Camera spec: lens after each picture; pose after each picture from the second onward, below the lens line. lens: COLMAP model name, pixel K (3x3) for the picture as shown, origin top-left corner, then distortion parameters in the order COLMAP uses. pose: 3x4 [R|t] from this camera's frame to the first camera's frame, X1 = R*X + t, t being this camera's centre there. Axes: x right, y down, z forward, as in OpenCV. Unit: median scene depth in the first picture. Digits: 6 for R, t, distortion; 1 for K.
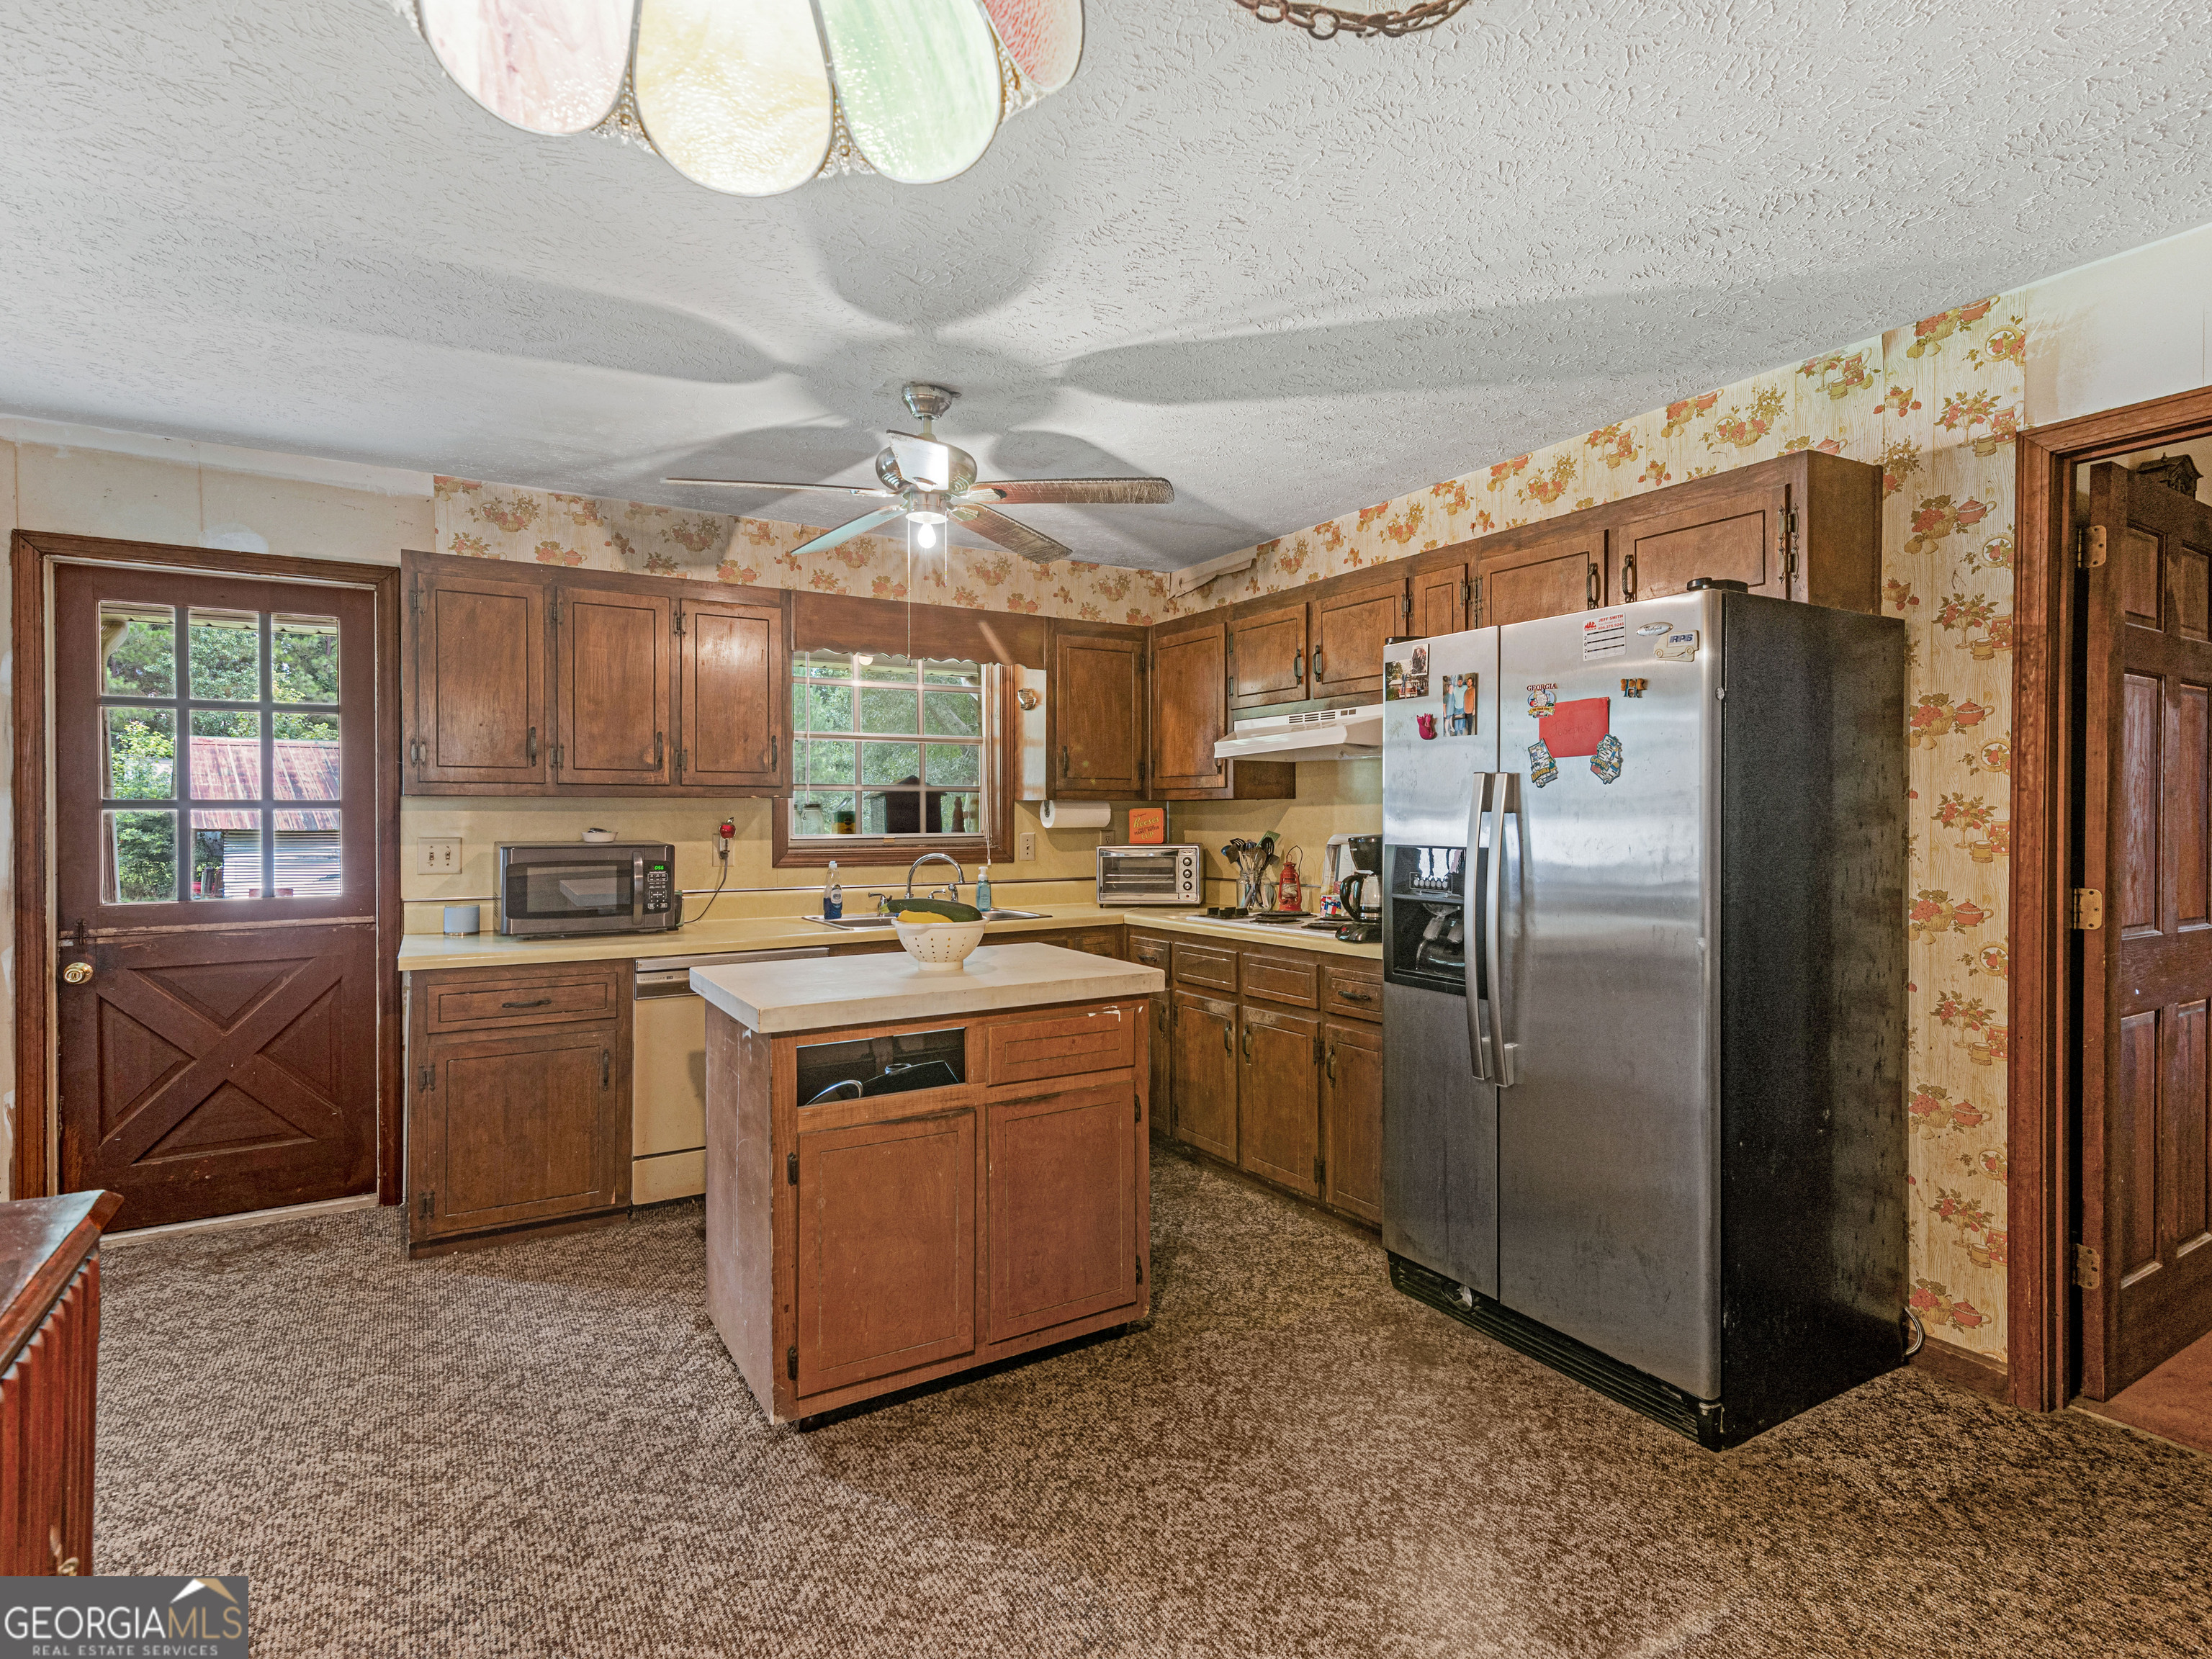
lens RADIAL K [[1108.7, 0, 1119.0], [0, 1108.7, 822.8], [0, 0, 1]] dist [0.019474, 0.000944]
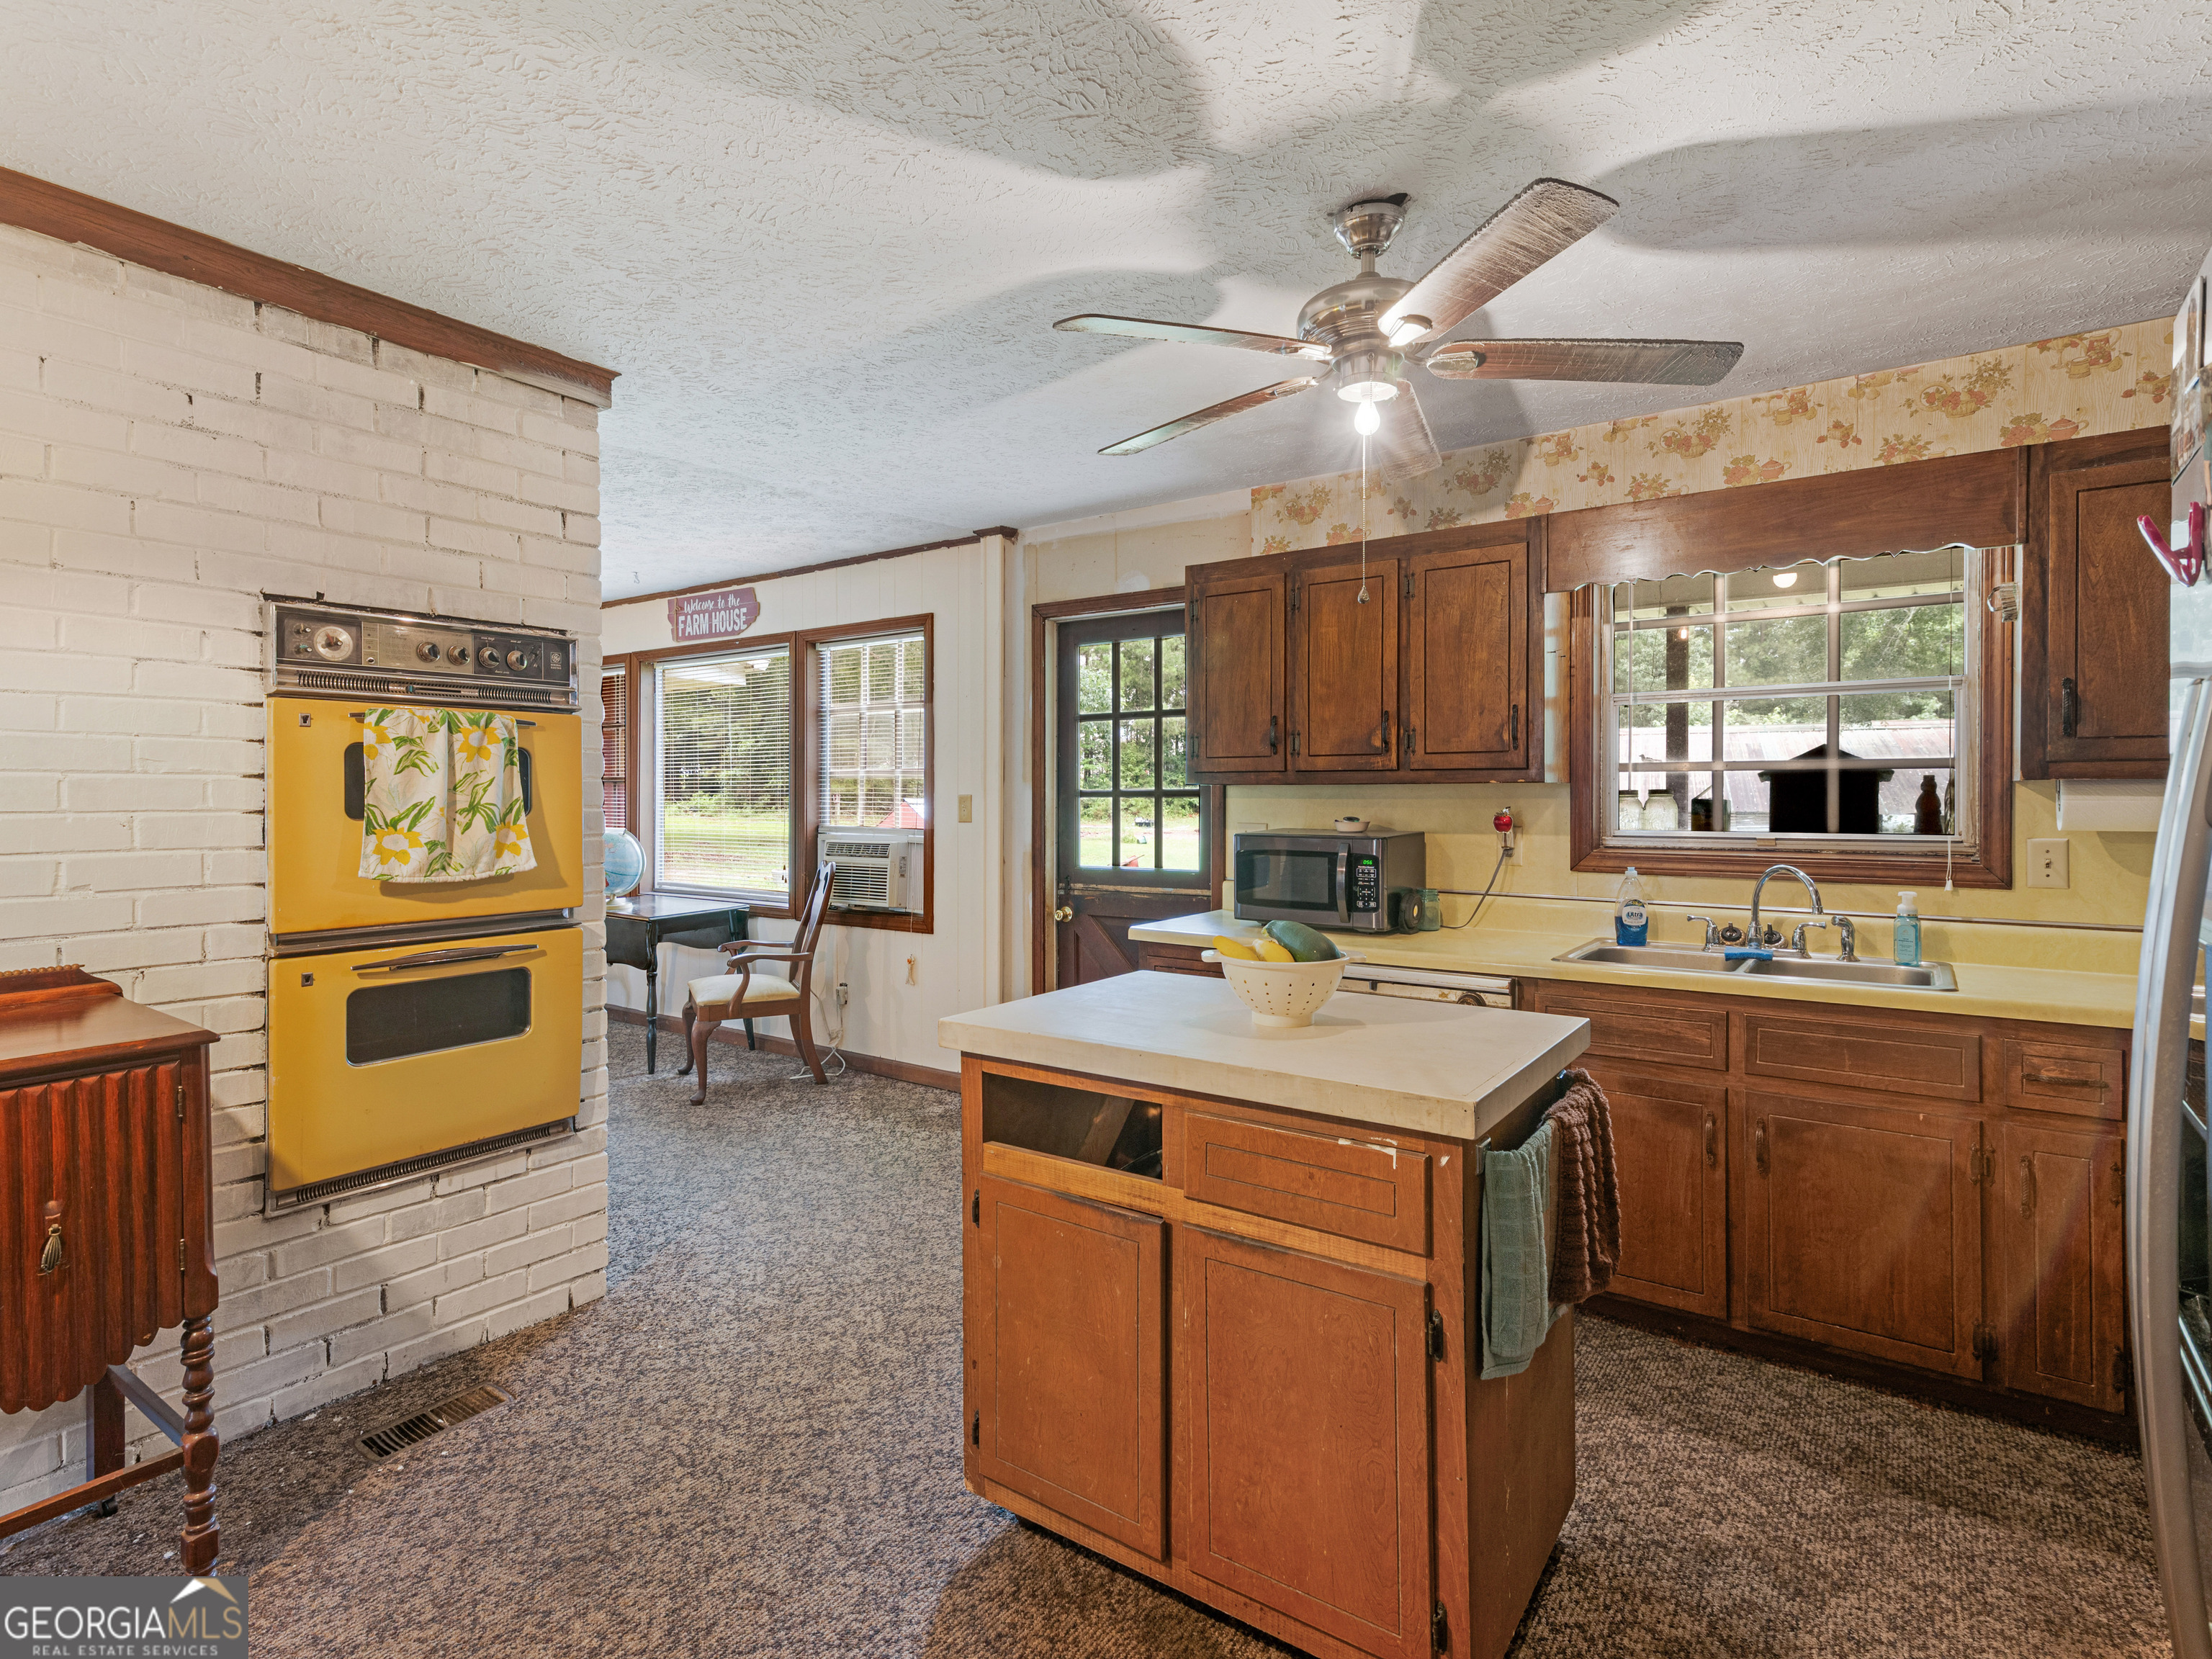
lens RADIAL K [[1123.6, 0, 1105.6], [0, 1123.6, 804.6], [0, 0, 1]] dist [0.019631, 0.000290]
pose [[0.393346, 0.007618, -0.919359, 0.342234], [-0.007903, 0.999957, 0.004905, -0.009082], [0.919356, 0.005336, 0.393390, 0.448455]]
